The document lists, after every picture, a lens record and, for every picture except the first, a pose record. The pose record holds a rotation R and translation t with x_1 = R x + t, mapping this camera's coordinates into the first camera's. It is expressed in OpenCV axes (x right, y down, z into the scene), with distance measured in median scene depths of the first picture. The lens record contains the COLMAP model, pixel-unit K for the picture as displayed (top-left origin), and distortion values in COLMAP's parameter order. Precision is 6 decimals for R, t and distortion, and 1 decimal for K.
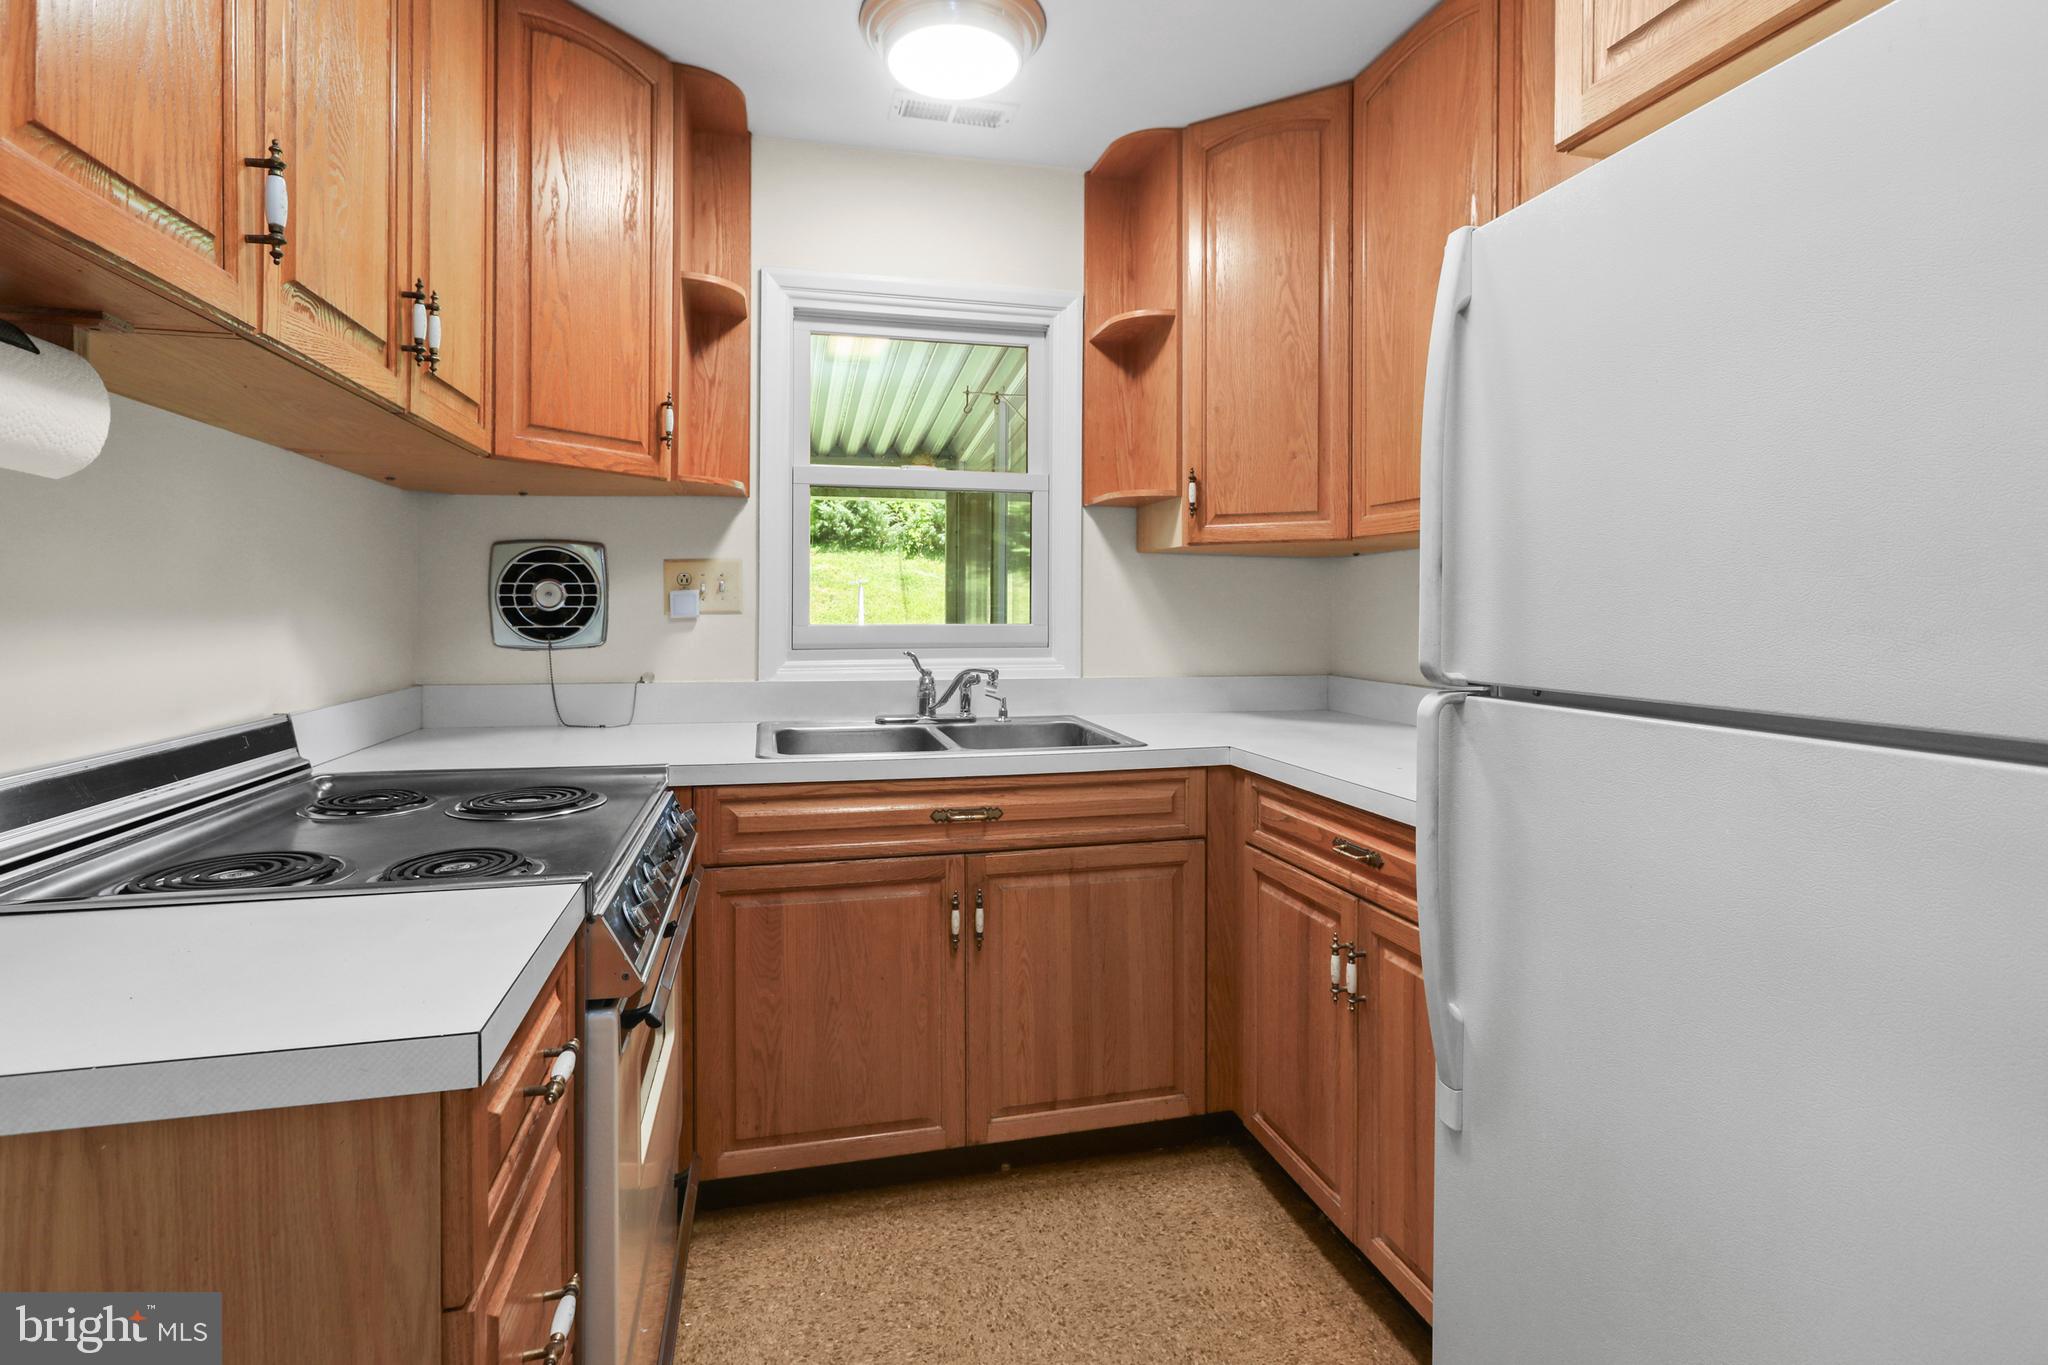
lens RADIAL K [[971.9, 0, 1017.7], [0, 971.9, 598.0], [0, 0, 1]] dist [-0.001530, -0.000194]
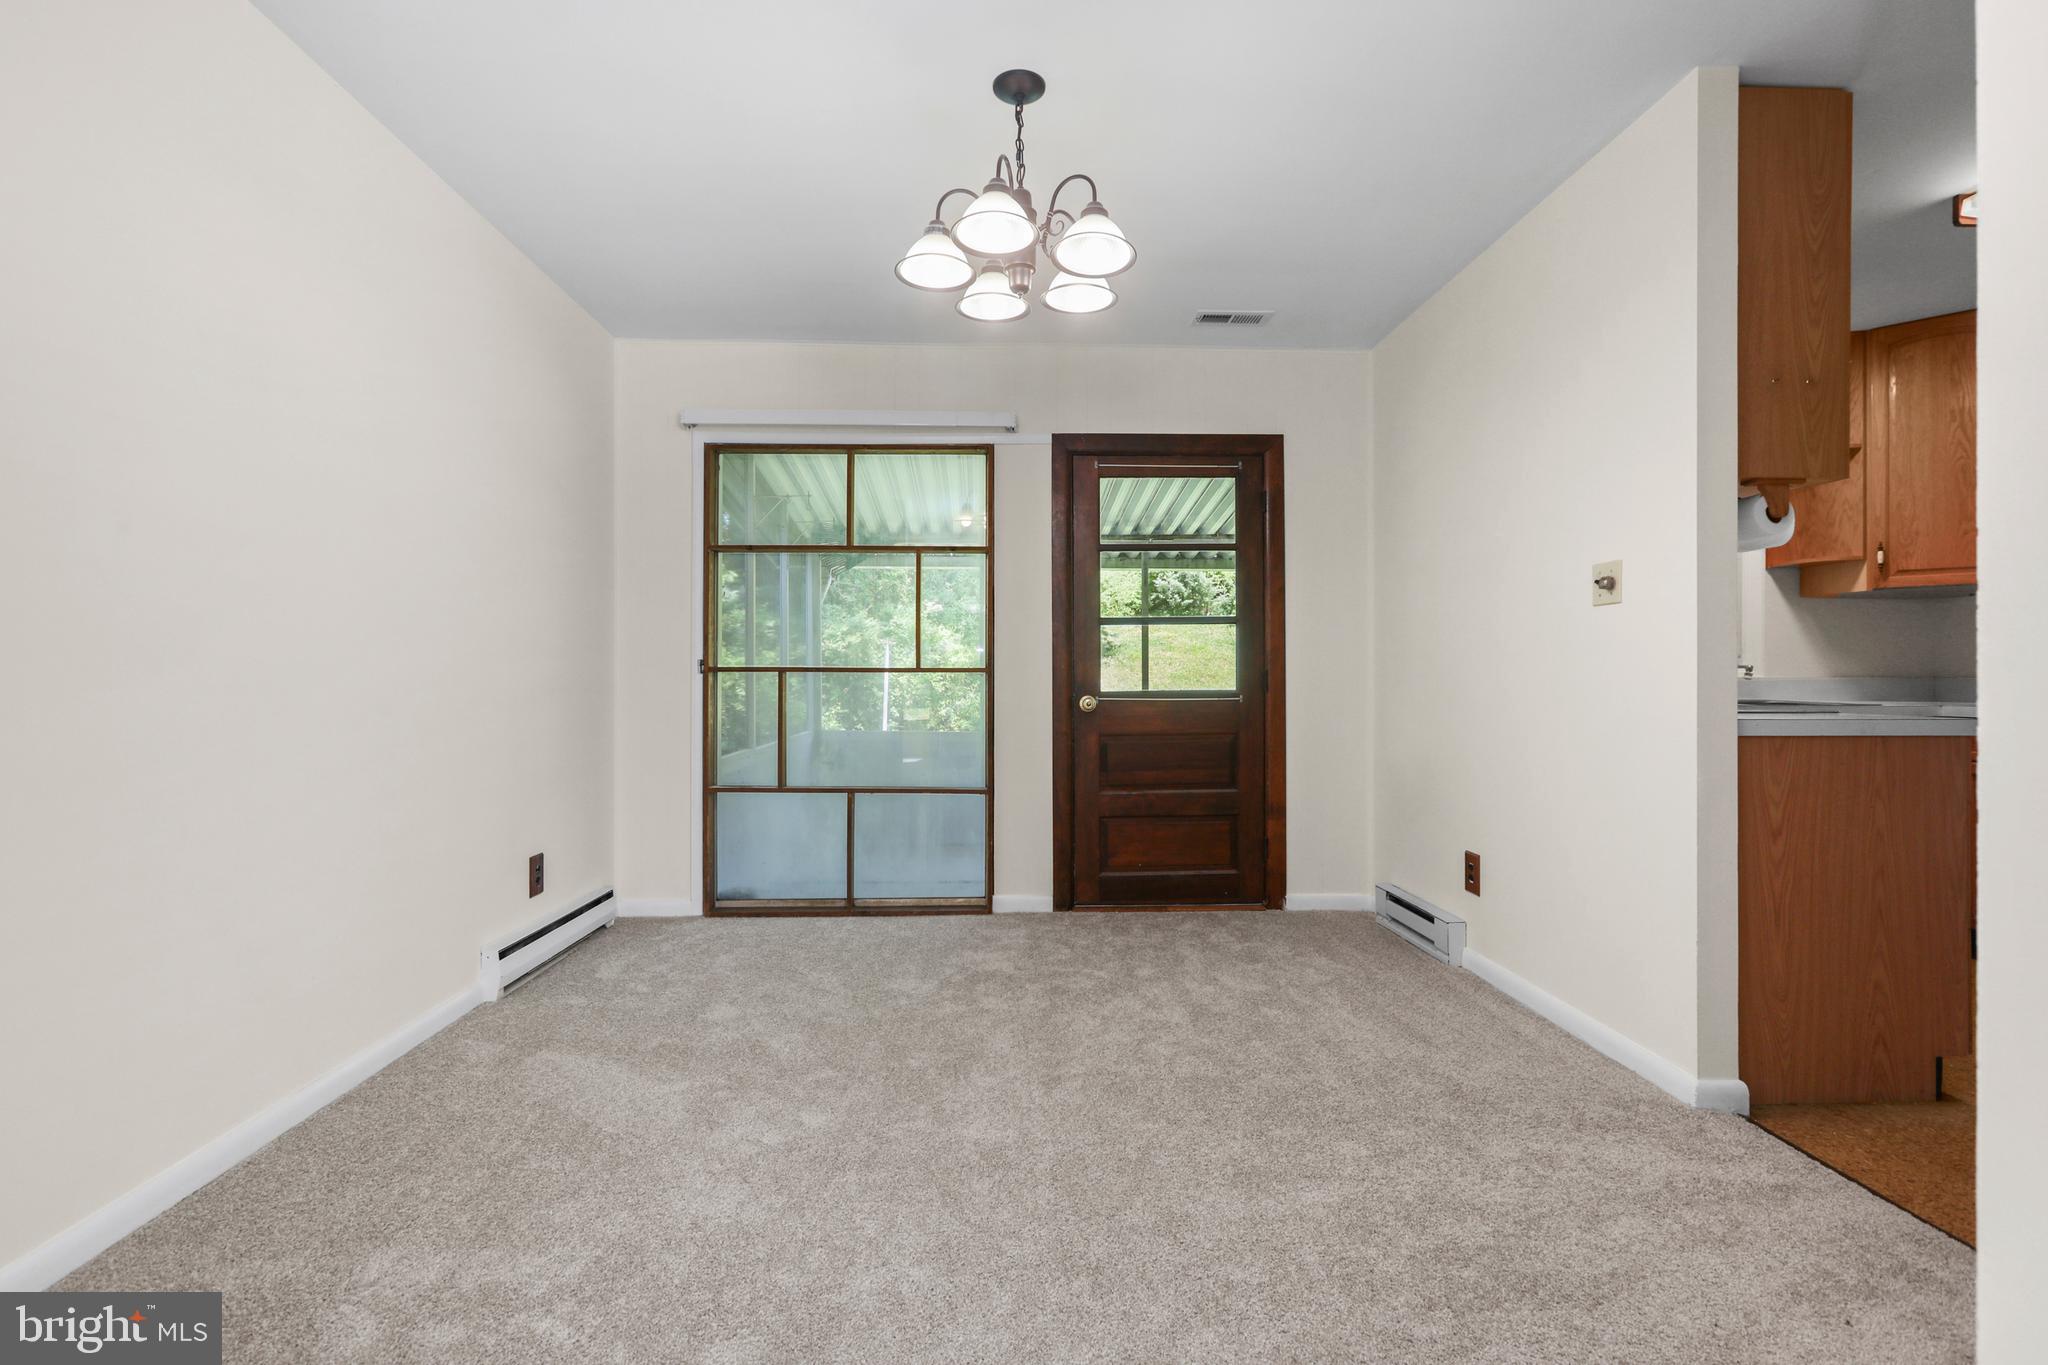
lens RADIAL K [[957.9, 0, 1018.5], [0, 957.9, 670.4], [0, 0, 1]] dist [0.000746, 0.000902]
pose [[0.979082, -0.000962, -0.203466, -0.977112], [0.000615, 0.999998, -0.001769, 0.089448], [0.203467, 0.001607, 0.979080, -0.929612]]
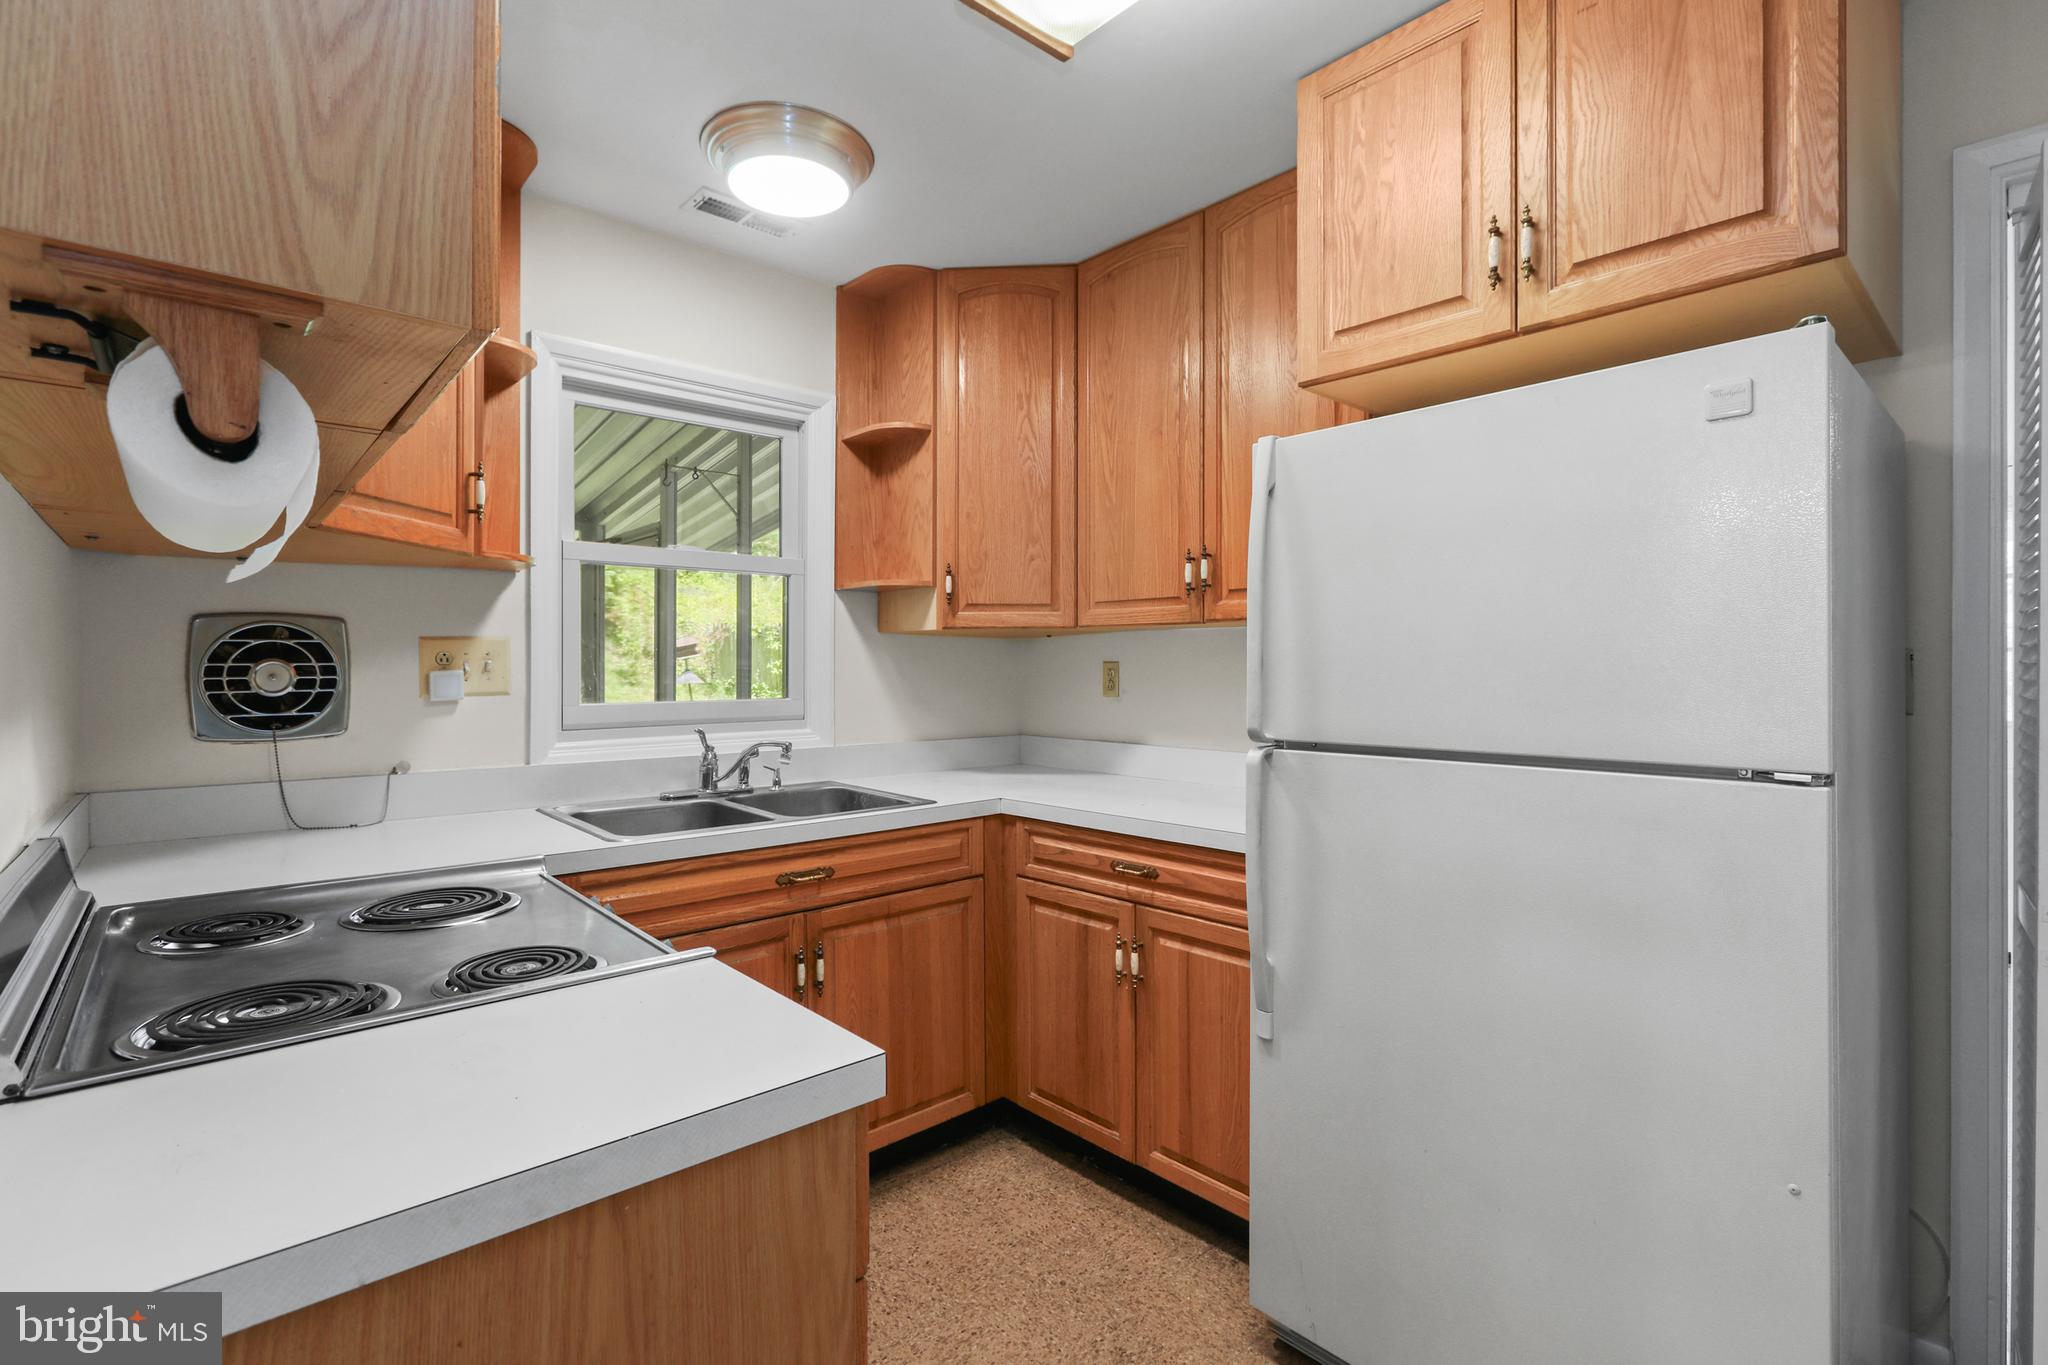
lens RADIAL K [[940.9, 0, 1043.8], [0, 940.9, 658.8], [0, 0, 1]] dist [-0.000016, 0.000880]
pose [[0.876888, 0.000560, 0.480694, -0.286762], [-0.001043, 0.999999, 0.000739, -0.021128], [-0.480693, -0.001149, 0.876888, -0.054312]]
